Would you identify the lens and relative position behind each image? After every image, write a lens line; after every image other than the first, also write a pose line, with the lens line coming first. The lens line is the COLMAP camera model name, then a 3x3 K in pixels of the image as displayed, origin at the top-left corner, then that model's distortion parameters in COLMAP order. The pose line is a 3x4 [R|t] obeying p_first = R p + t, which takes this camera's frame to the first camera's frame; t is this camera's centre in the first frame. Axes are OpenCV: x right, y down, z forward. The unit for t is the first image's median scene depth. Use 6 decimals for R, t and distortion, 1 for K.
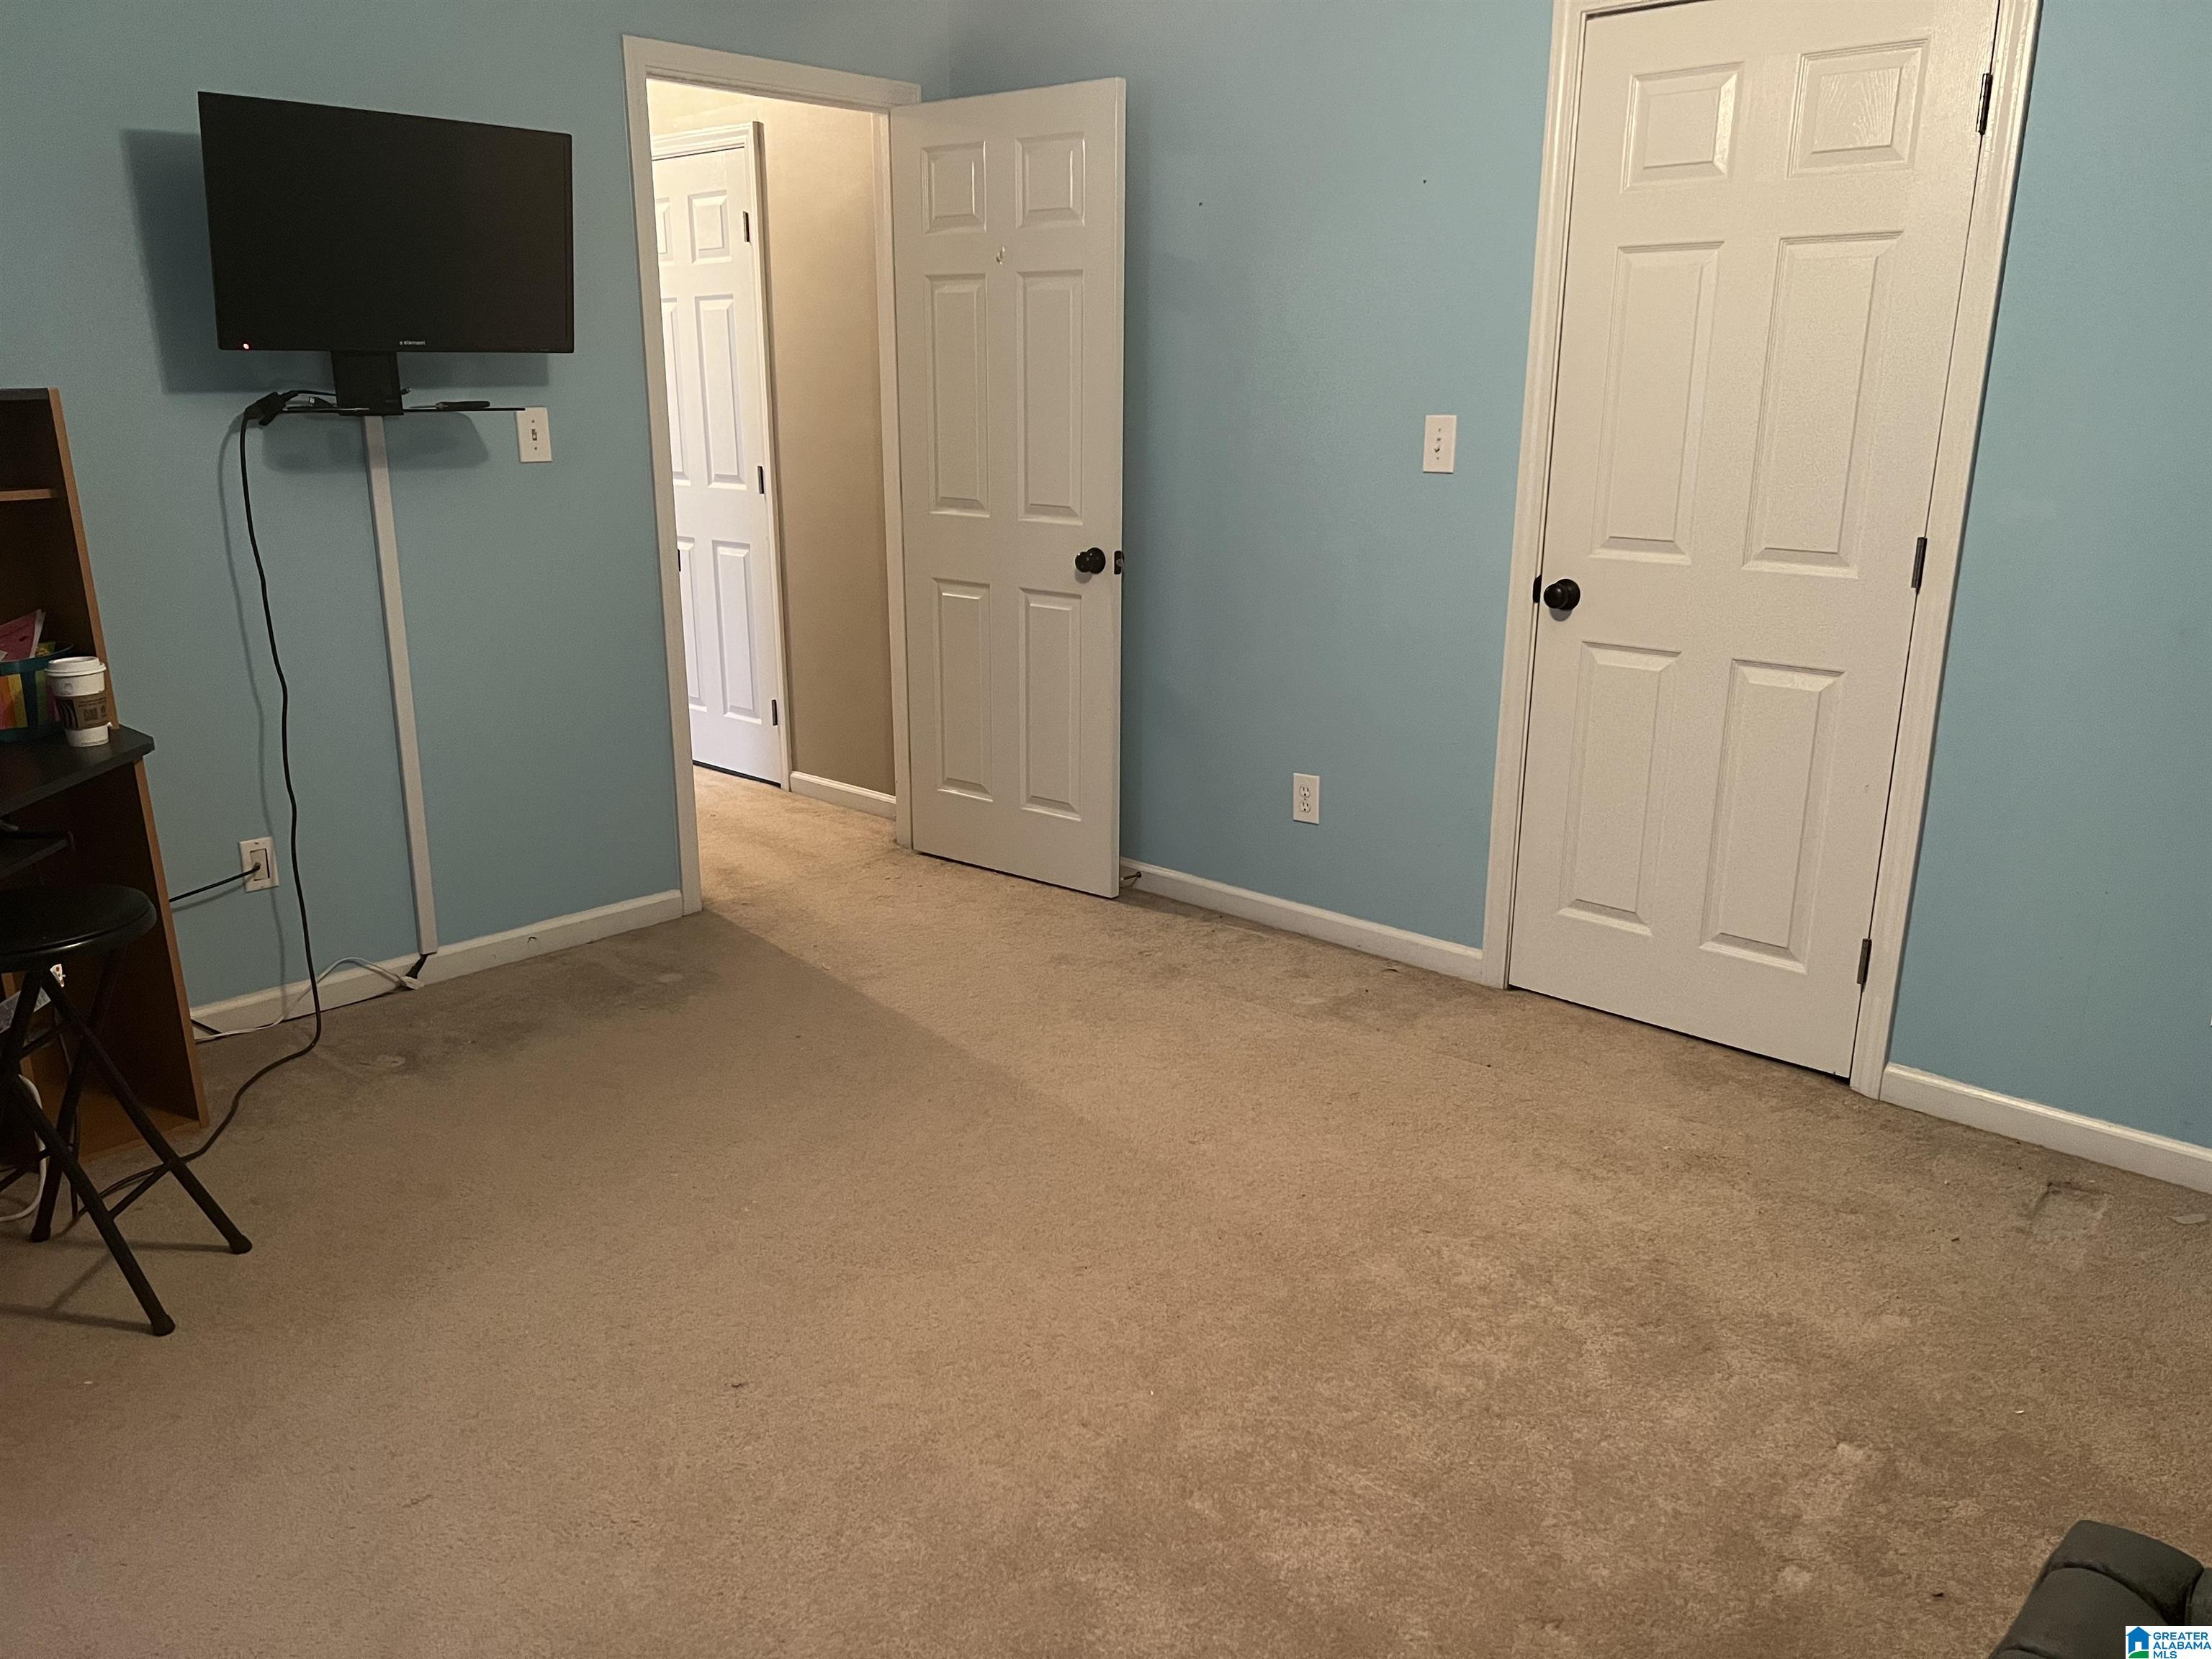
lens RADIAL K [[1656.8, 0, 1106.0], [0, 1656.8, 829.5], [0, 0, 1]] dist [0.081980, -0.001497]
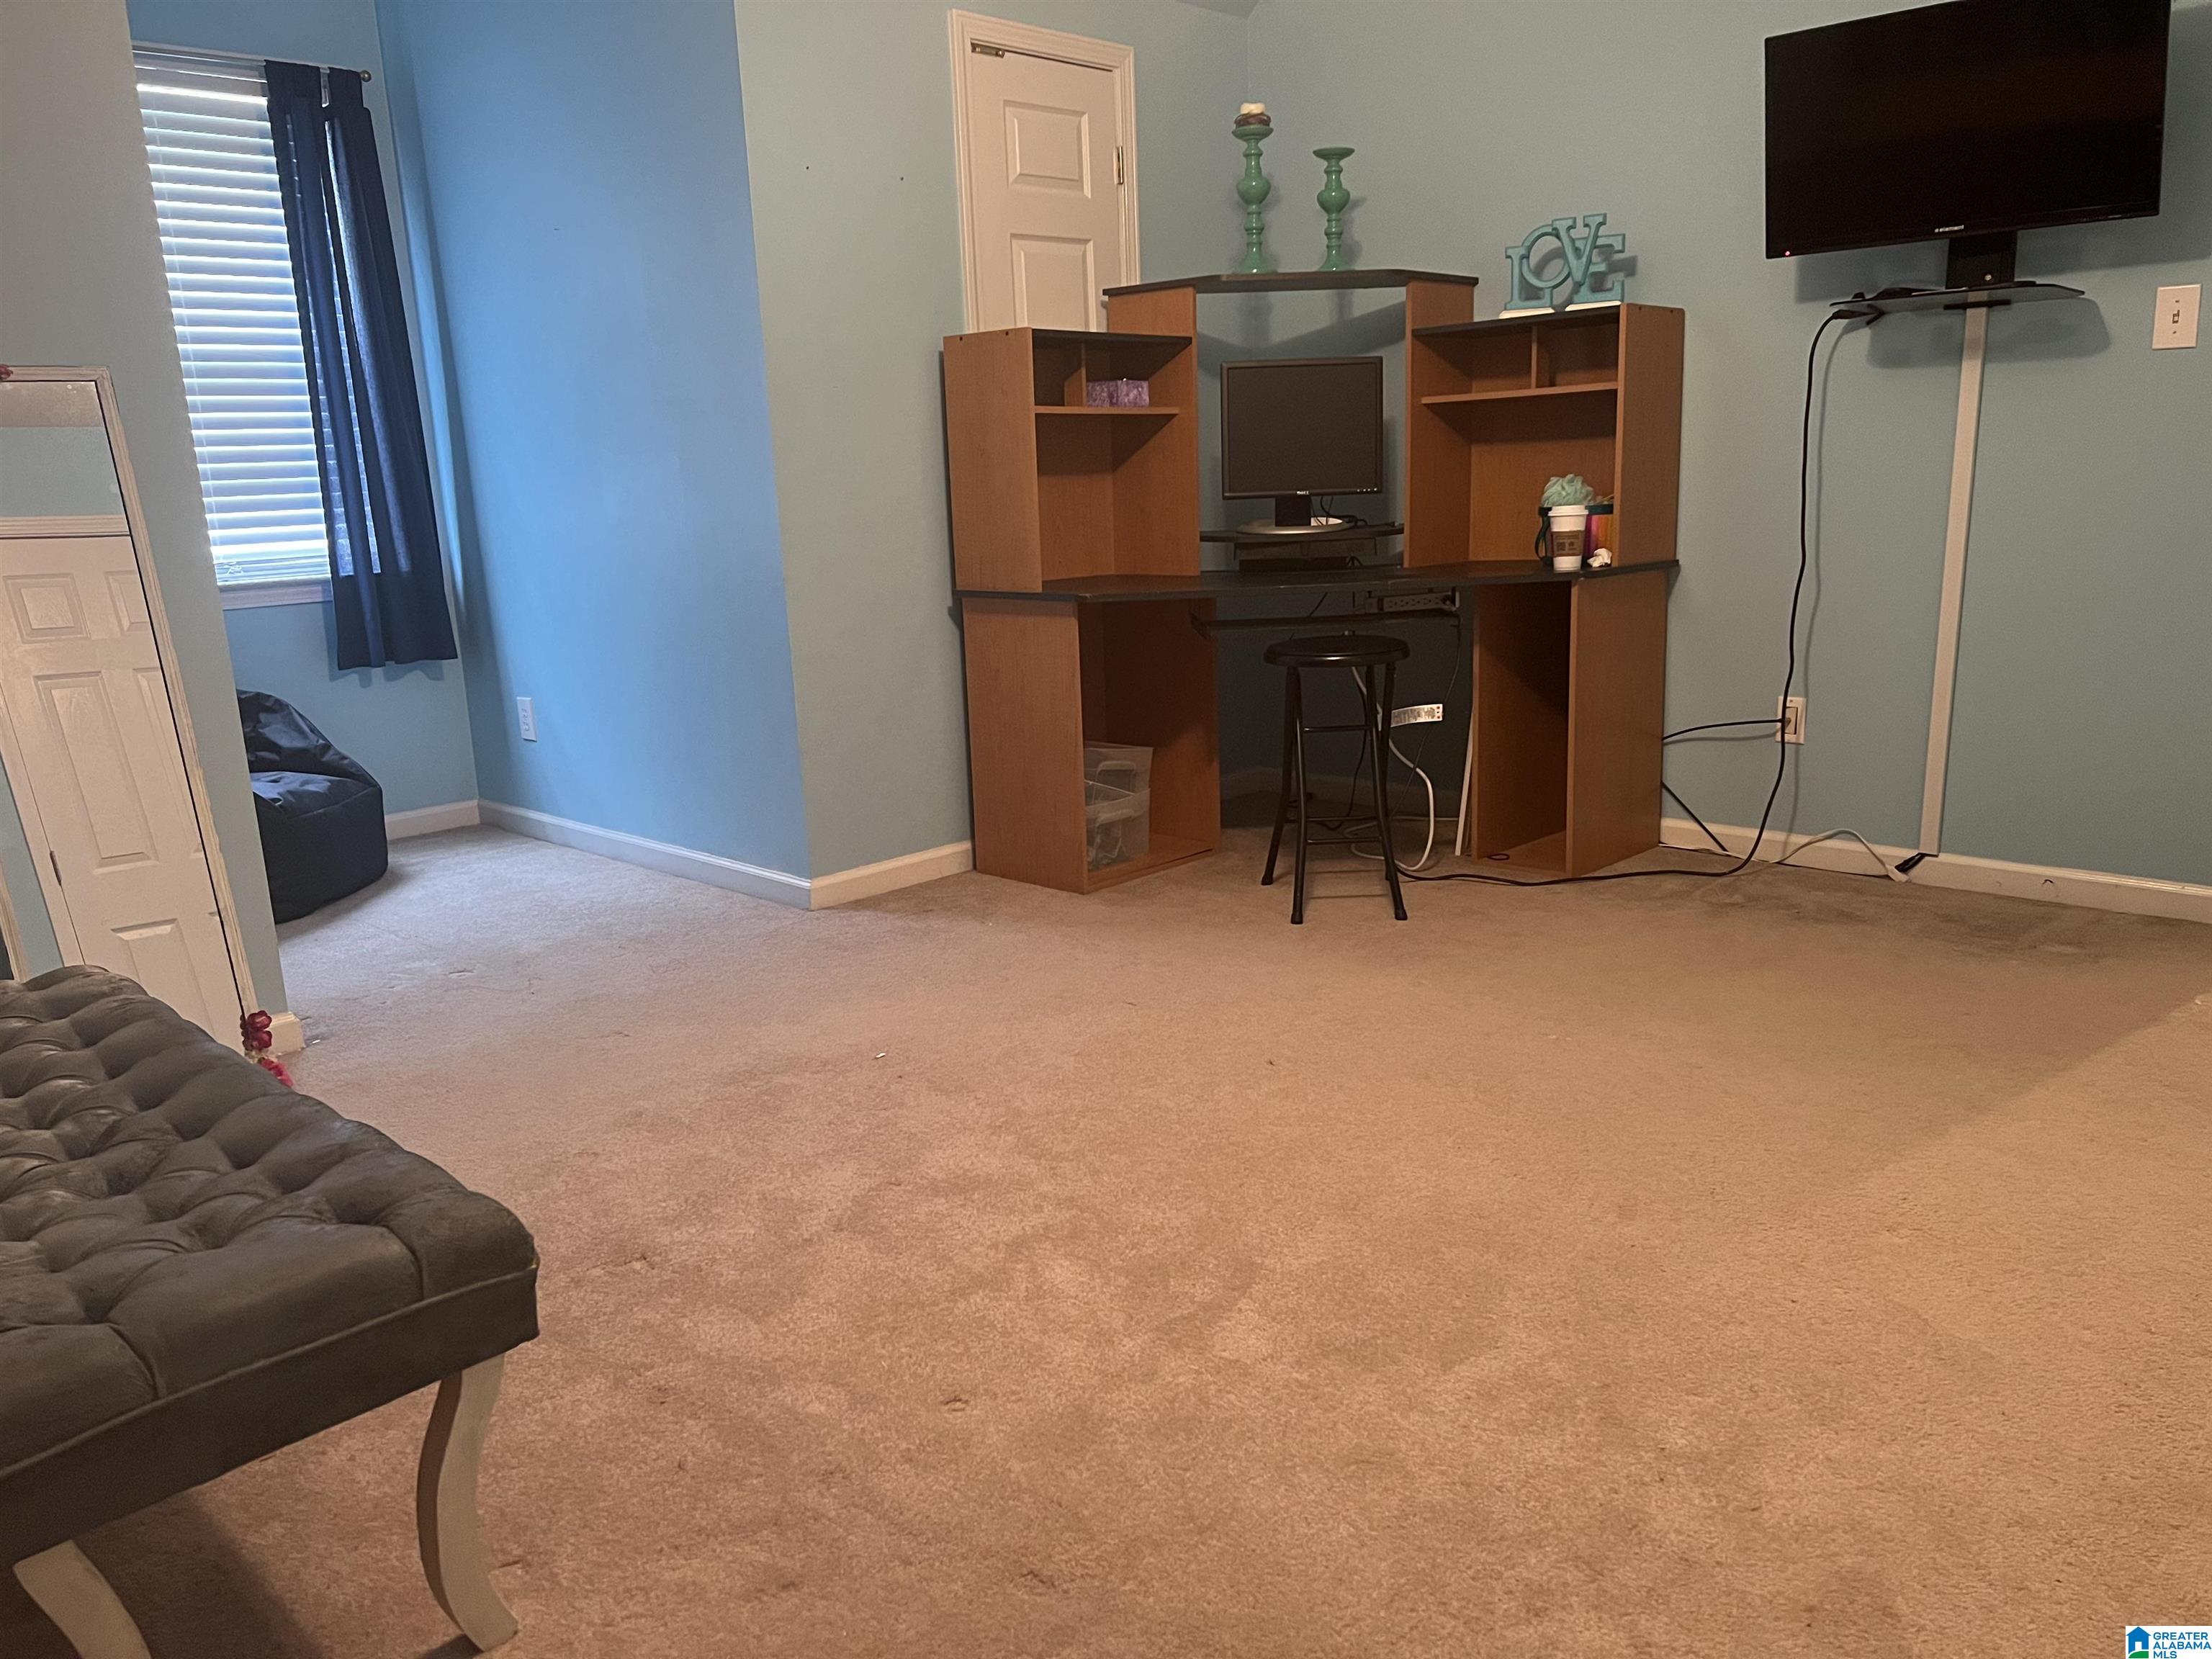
lens RADIAL K [[1702.4, 0, 1106.0], [0, 1702.4, 829.5], [0, 0, 1]] dist [-0.007825, -0.007314]
pose [[-0.001331, 0.212393, -0.977183, 0.610412], [-0.228705, 0.951220, 0.207062, -0.039265], [0.973495, 0.223762, 0.047310, 0.507280]]
